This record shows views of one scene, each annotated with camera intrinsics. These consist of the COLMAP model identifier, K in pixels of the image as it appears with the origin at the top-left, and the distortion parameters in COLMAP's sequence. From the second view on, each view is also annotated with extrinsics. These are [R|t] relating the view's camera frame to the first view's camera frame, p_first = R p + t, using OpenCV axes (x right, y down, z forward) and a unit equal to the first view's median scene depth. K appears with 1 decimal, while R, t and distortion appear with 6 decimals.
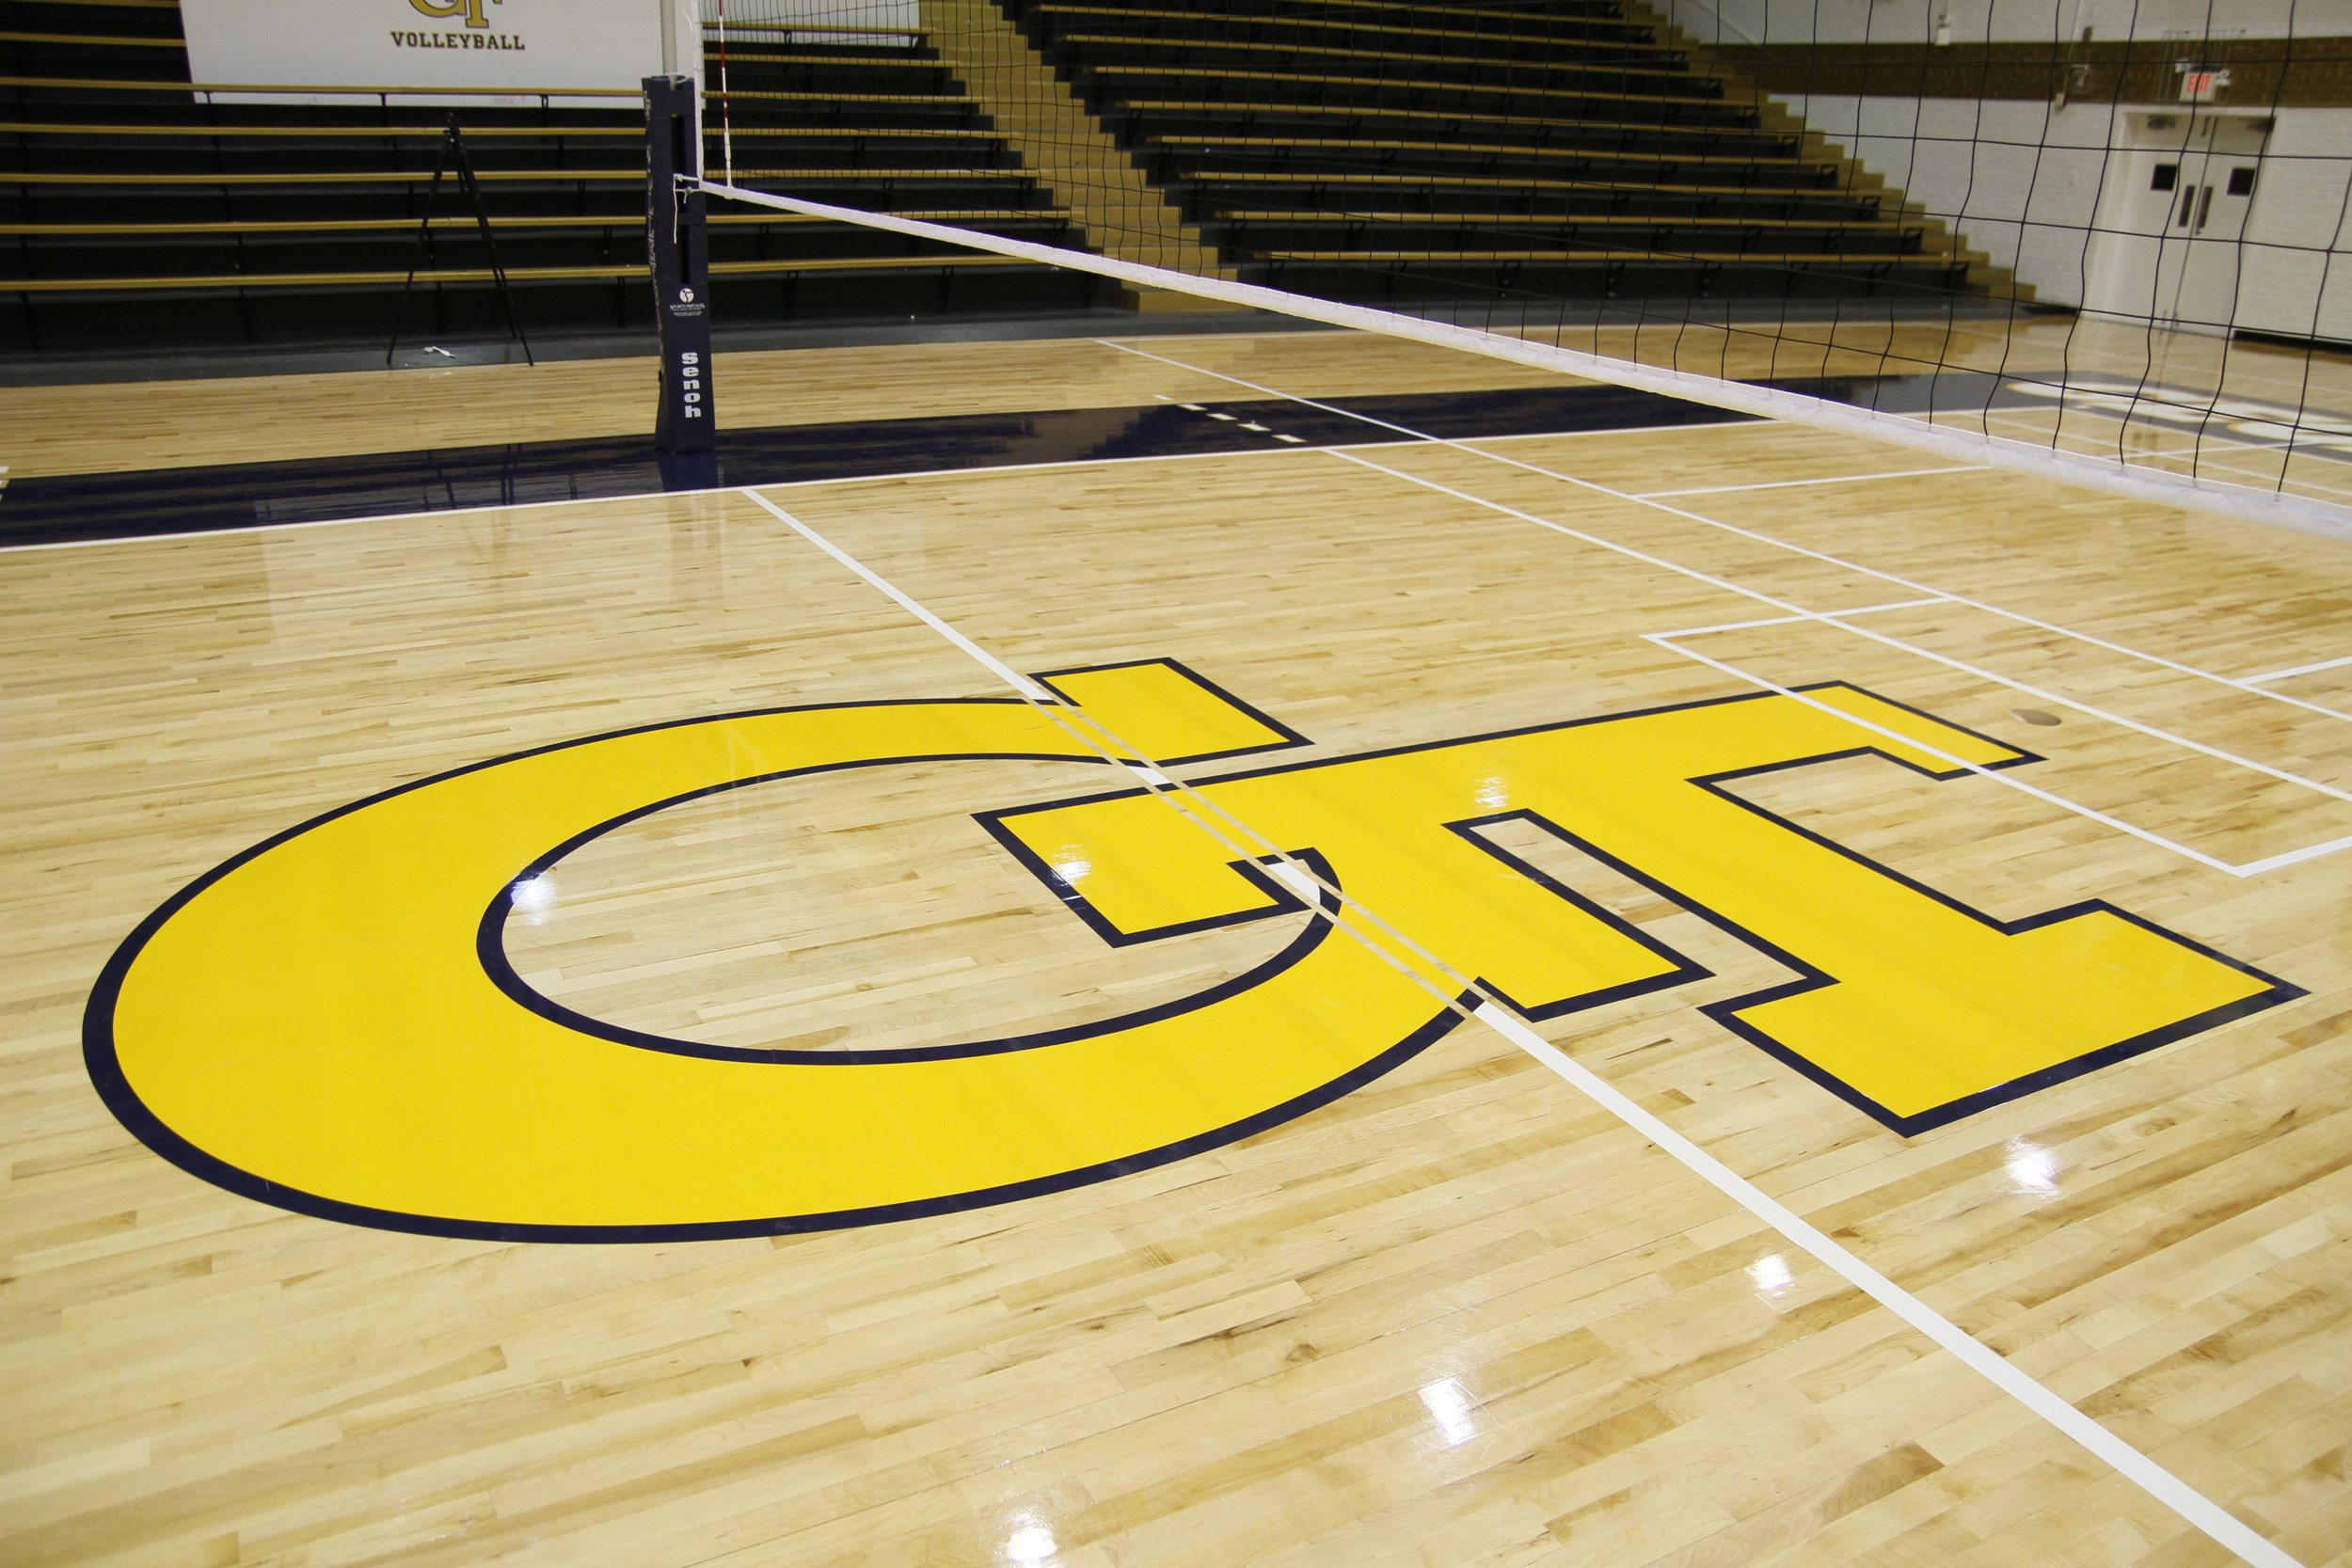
lens RADIAL K [[1792.9, 0, 1178.9], [0, 1792.9, 778.1], [0, 0, 1]] dist [-0.142275, 0.115161]
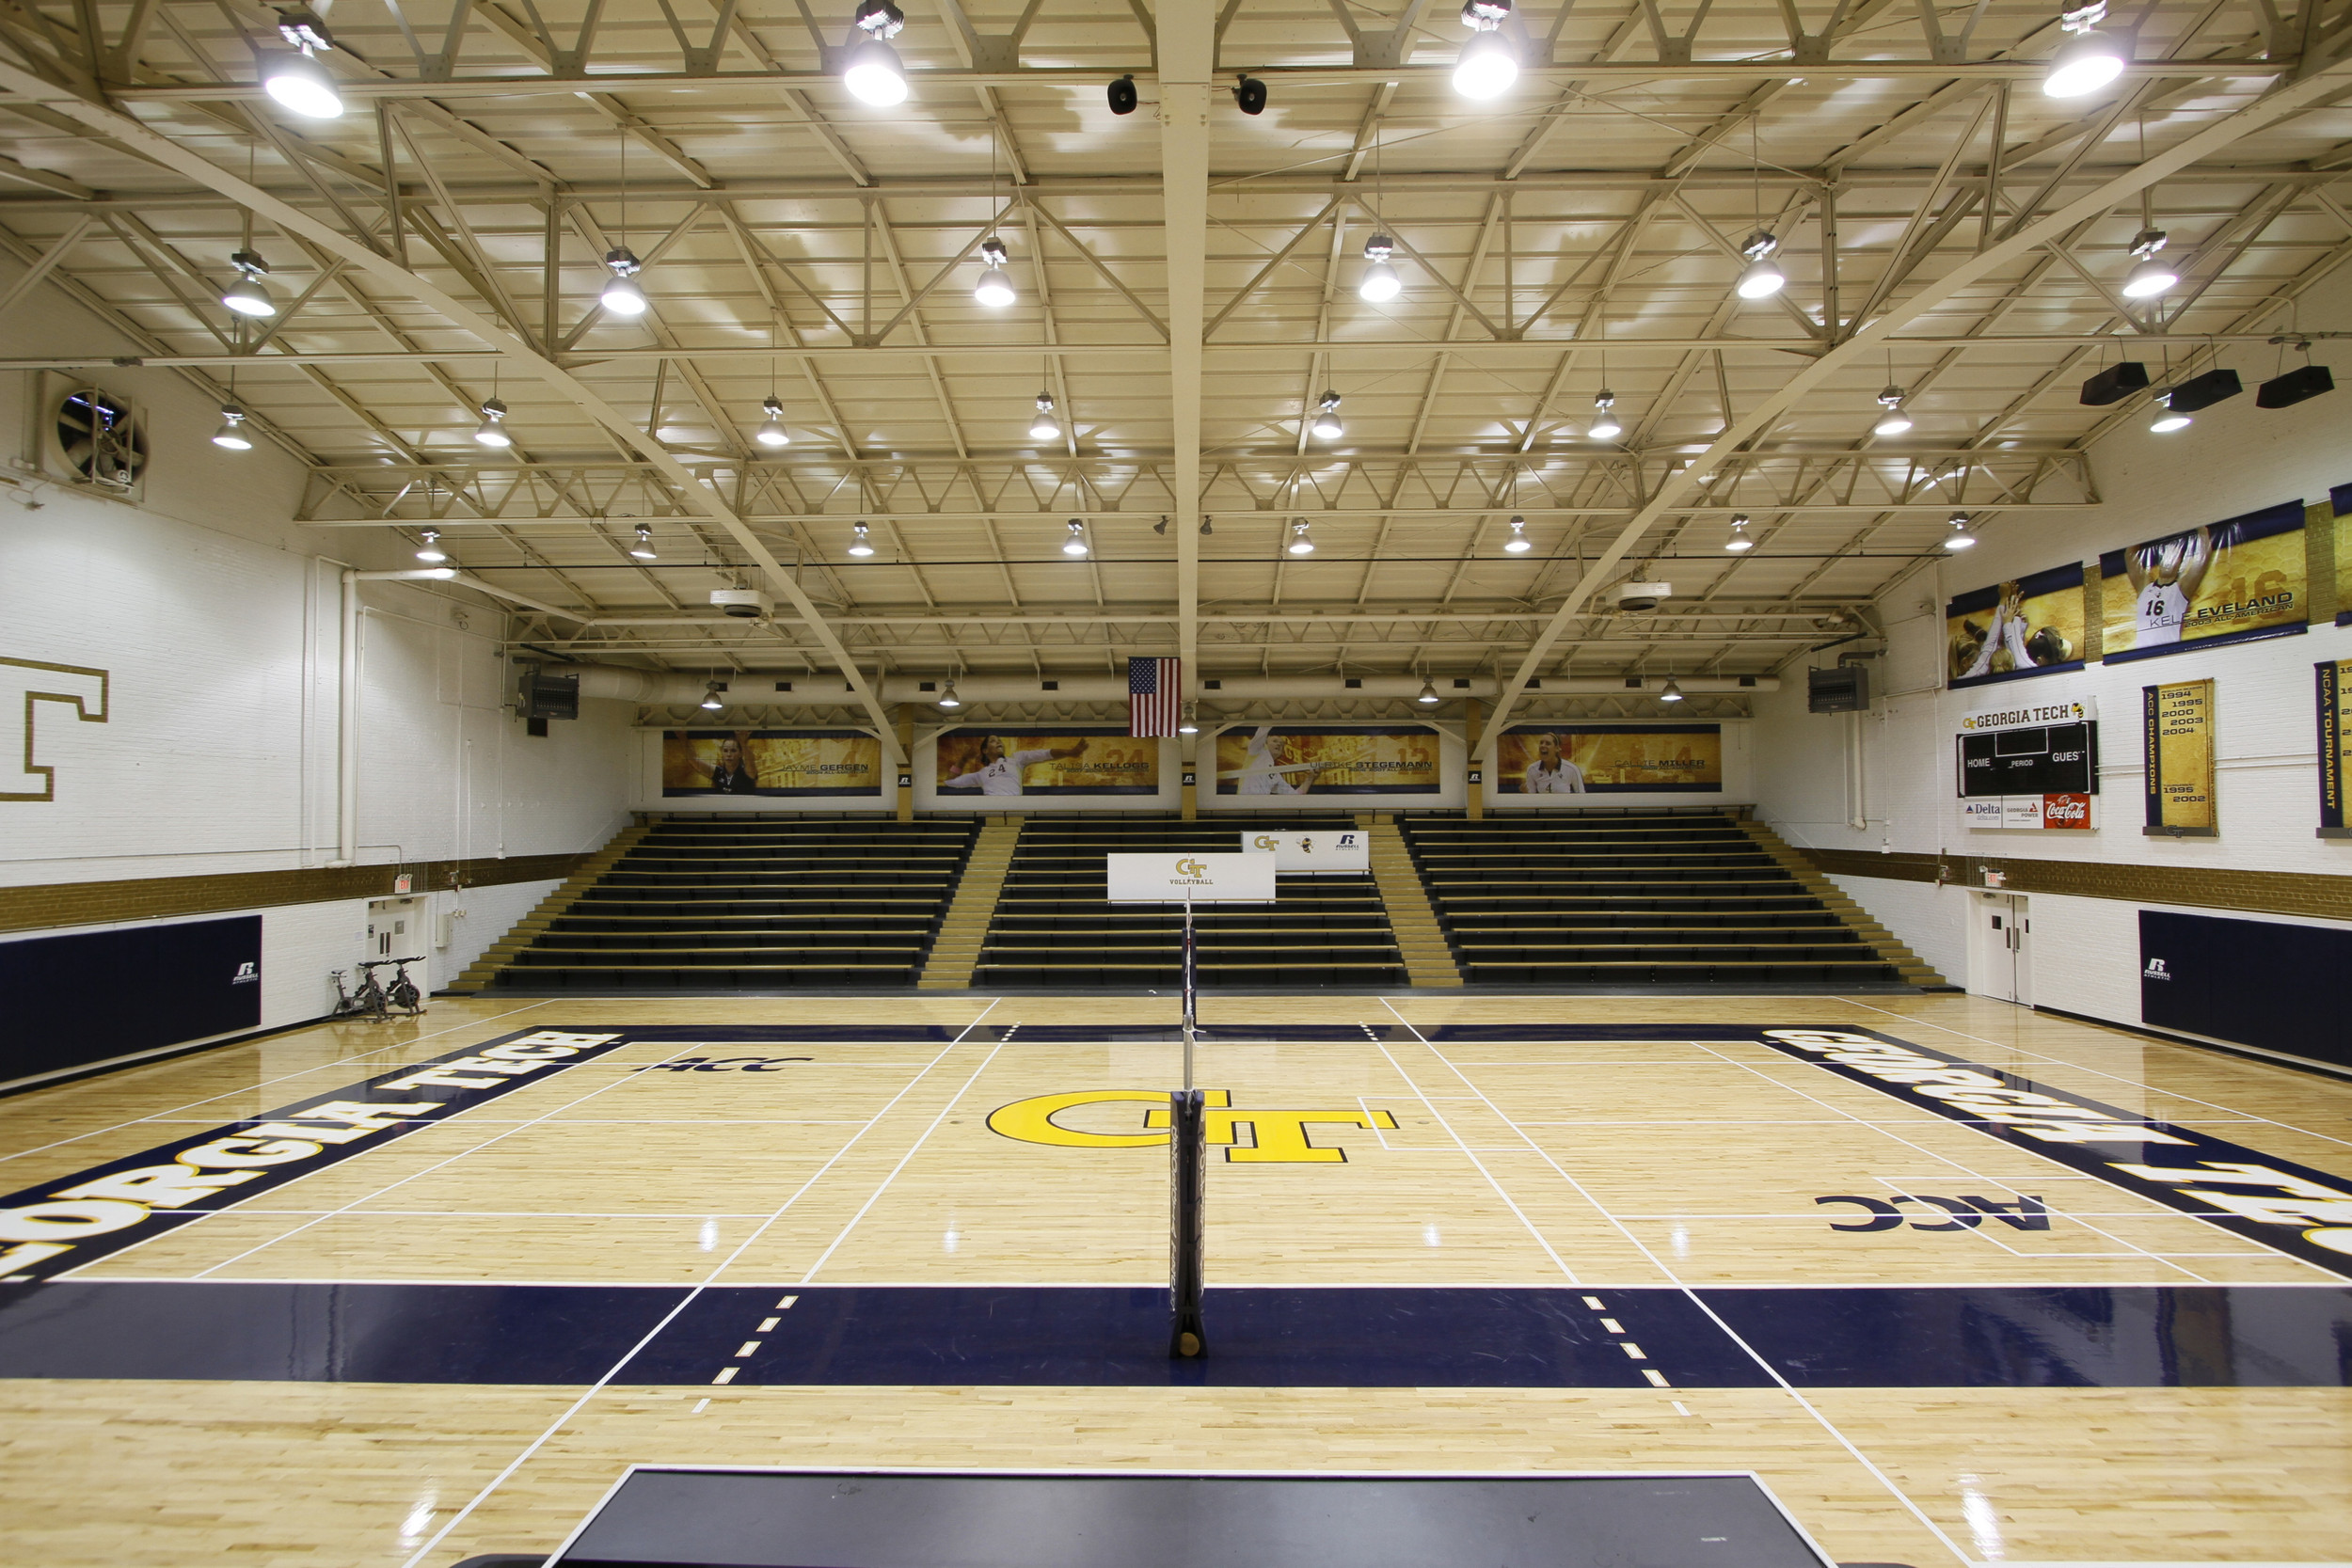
lens RADIAL K [[1090.8, 0, 1176.3], [0, 1090.8, 782.4], [0, 0, 1]] dist [-0.002434, 0.000391]
pose [[0.873993, -0.051151, -0.483239, 0.386724], [-0.140984, 0.924980, -0.352895, 0.063542], [0.465037, 0.376557, 0.801215, -0.467563]]
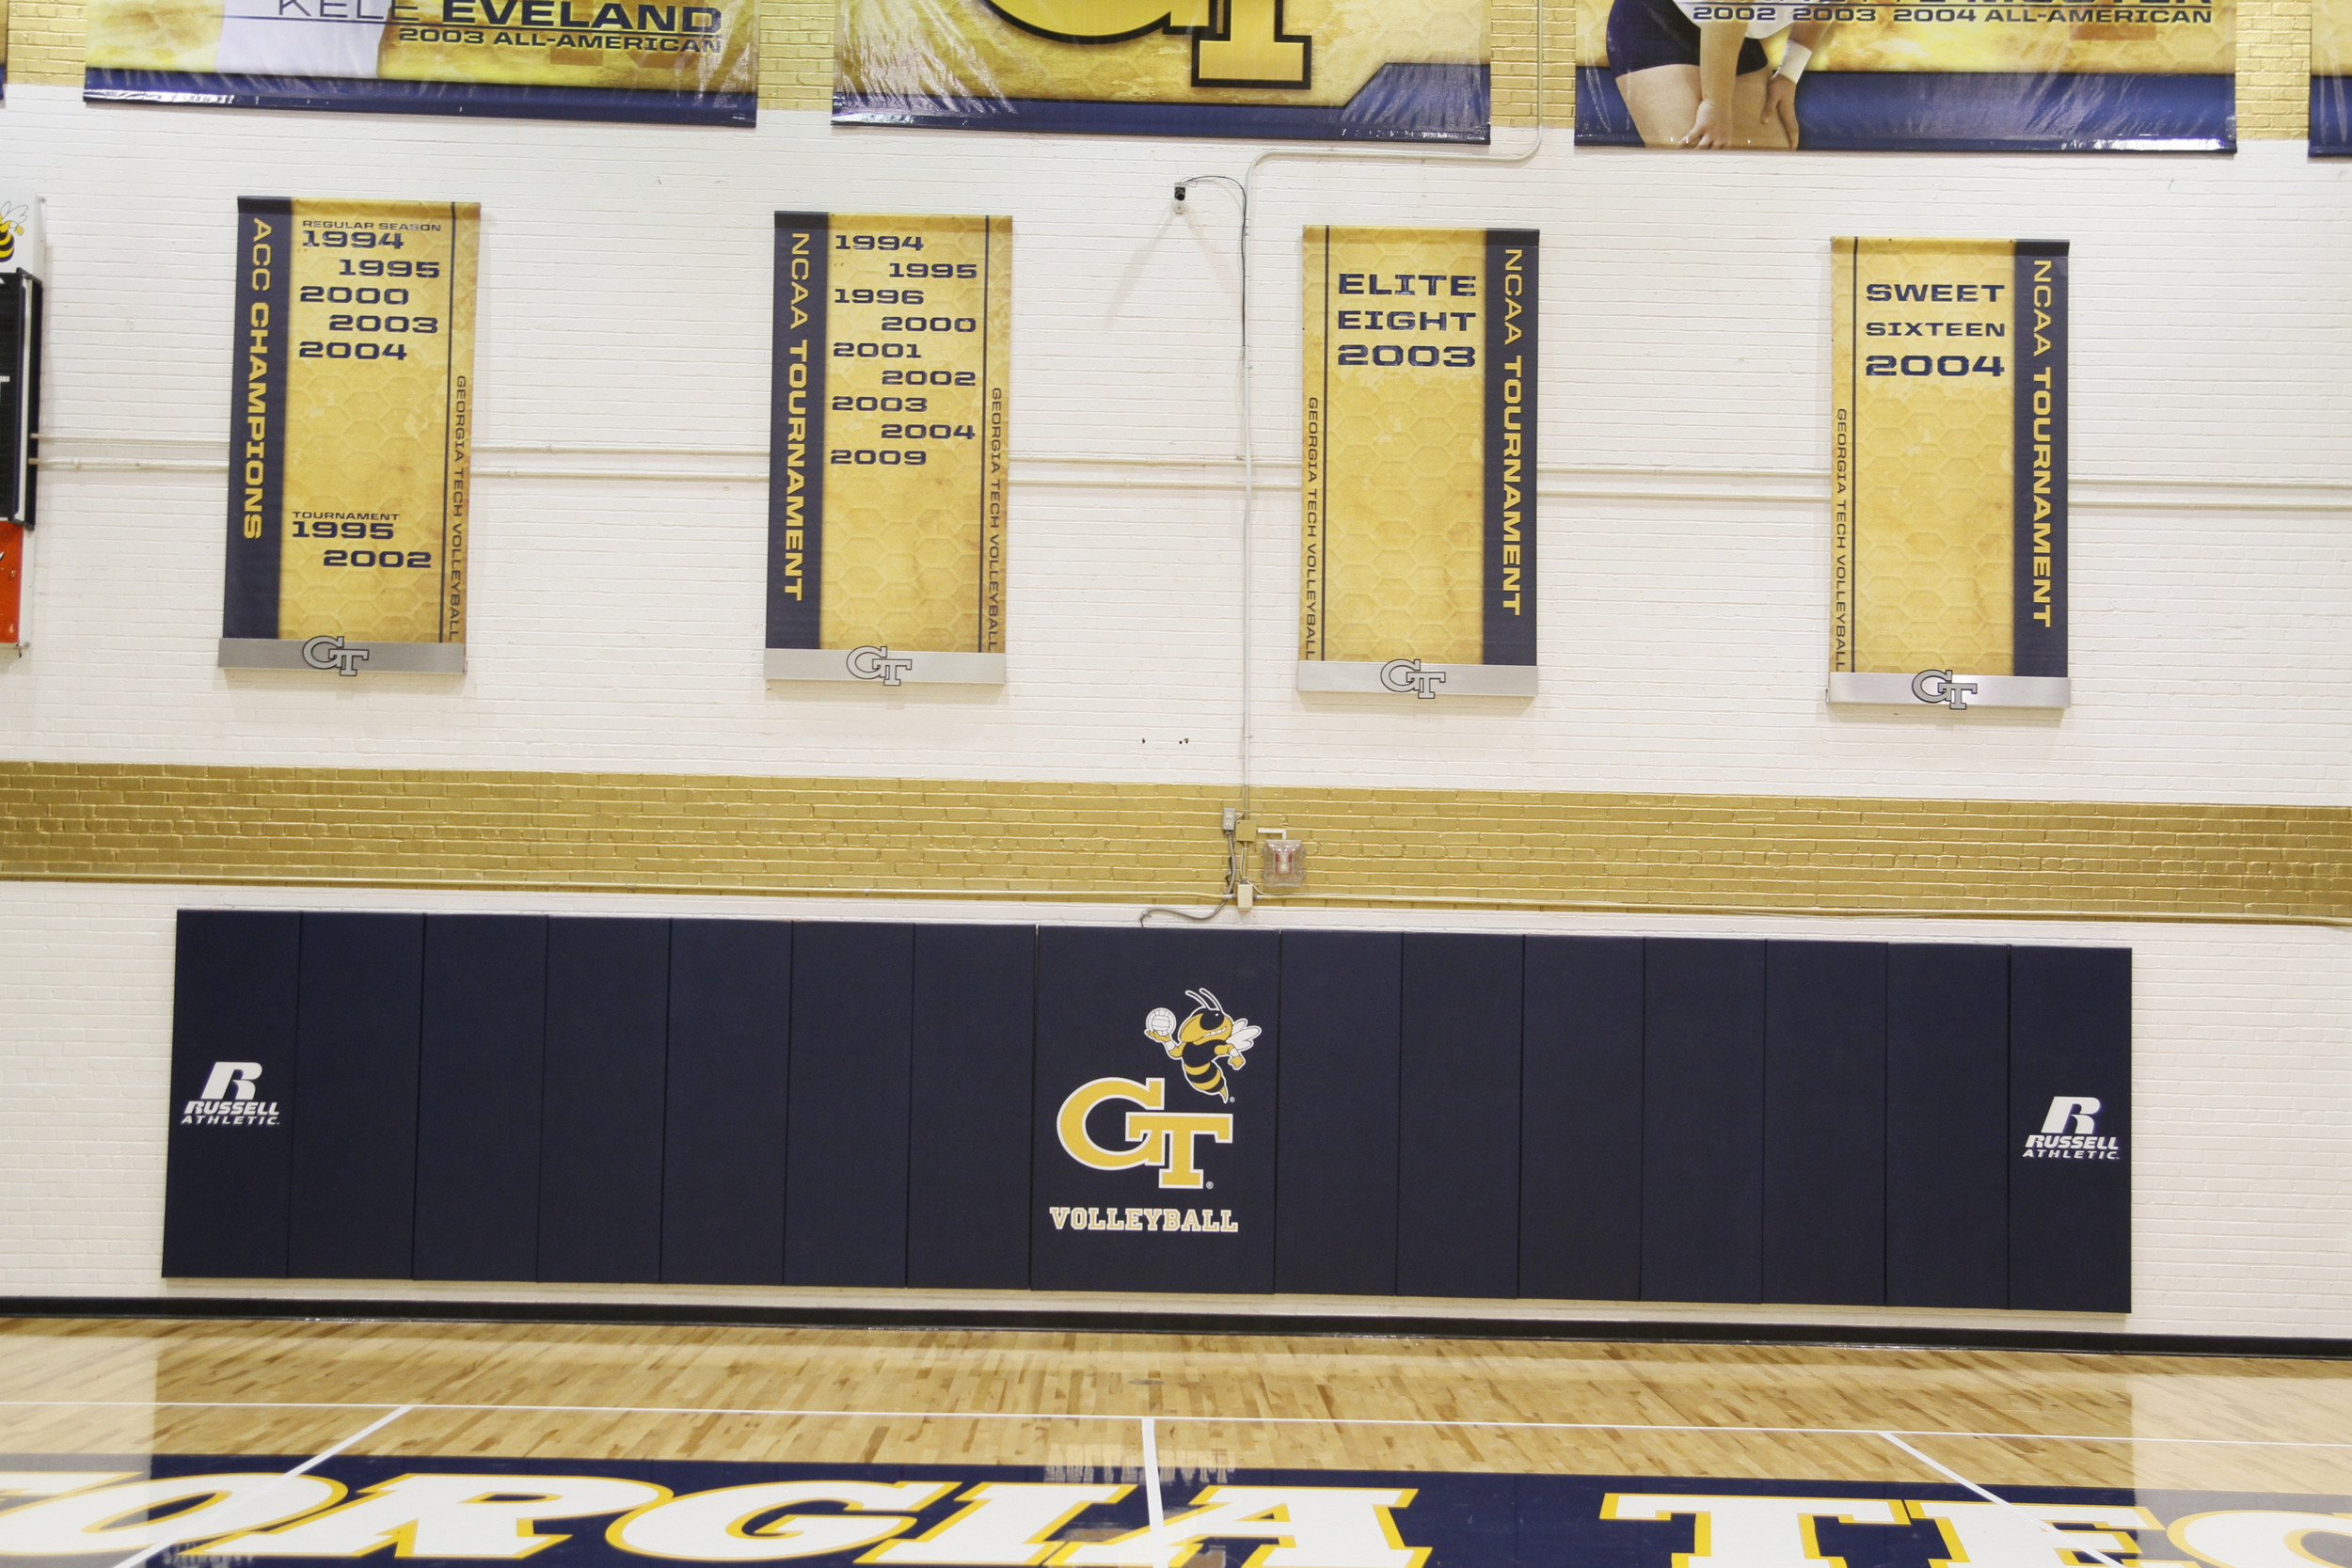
lens RADIAL K [[2921.4, 0, 1169.3], [0, 2921.4, 816.9], [0, 0, 1]] dist [0.003646, 0.264623]
pose [[0.459512, 0.028652, 0.887709, 0.048372], [0.310183, 0.931369, -0.190624, -0.092703], [-0.832247, 0.362947, 0.419088, 0.231586]]
